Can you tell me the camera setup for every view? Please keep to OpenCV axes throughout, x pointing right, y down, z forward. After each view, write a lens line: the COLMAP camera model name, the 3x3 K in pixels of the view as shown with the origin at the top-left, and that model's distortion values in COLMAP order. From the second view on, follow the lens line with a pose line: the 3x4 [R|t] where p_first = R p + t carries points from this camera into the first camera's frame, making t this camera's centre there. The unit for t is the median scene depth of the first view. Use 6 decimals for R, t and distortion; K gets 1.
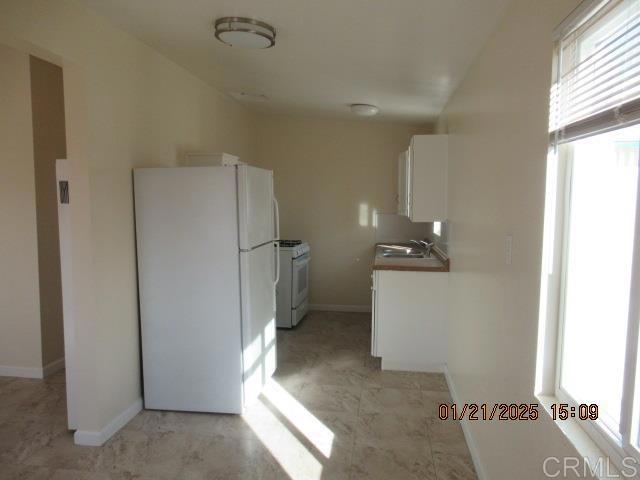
lens RADIAL K [[470.3, 0, 323.1], [0, 470.3, 243.4], [0, 0, 1]] dist [-0.032091, 0.023057]
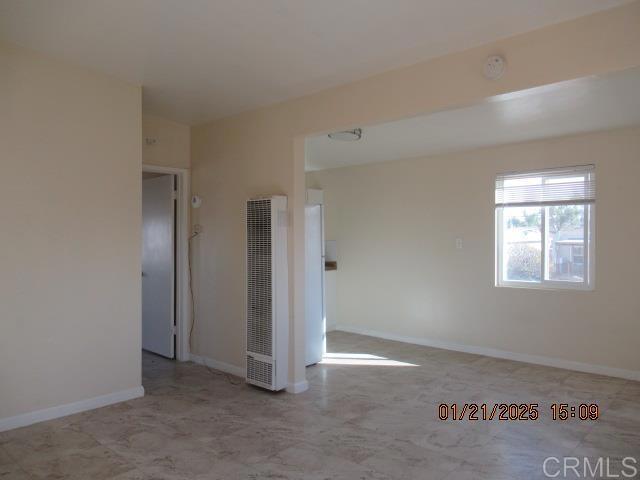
lens RADIAL K [[470.3, 0, 323.1], [0, 470.3, 243.4], [0, 0, 1]] dist [-0.032091, 0.023057]
pose [[0.567561, -0.018213, 0.823130, -1.690612], [0.083360, 0.995889, -0.035443, 0.033689], [-0.819101, 0.088732, 0.566746, 0.083024]]
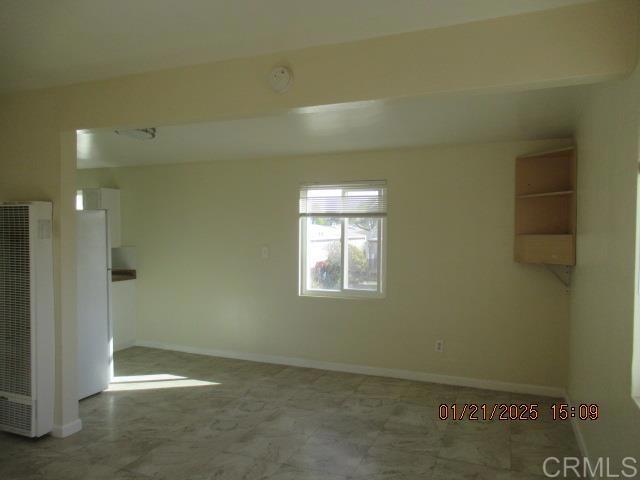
lens RADIAL K [[470.3, 0, 323.1], [0, 470.3, 243.4], [0, 0, 1]] dist [-0.032091, 0.023057]
pose [[0.238833, -0.023255, 0.970782, -1.555495], [0.082805, 0.996560, 0.003501, -0.013053], [-0.967524, 0.079550, 0.239937, 0.033228]]
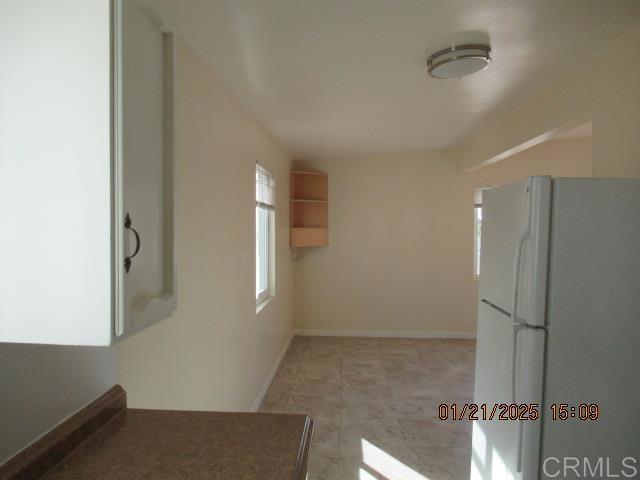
lens RADIAL K [[470.3, 0, 323.1], [0, 470.3, 243.4], [0, 0, 1]] dist [-0.032091, 0.023057]
pose [[-0.997544, -0.013164, -0.068793, 0.176939], [-0.022314, 0.990732, 0.133984, -0.203897], [0.066391, 0.135190, -0.988593, 1.974012]]
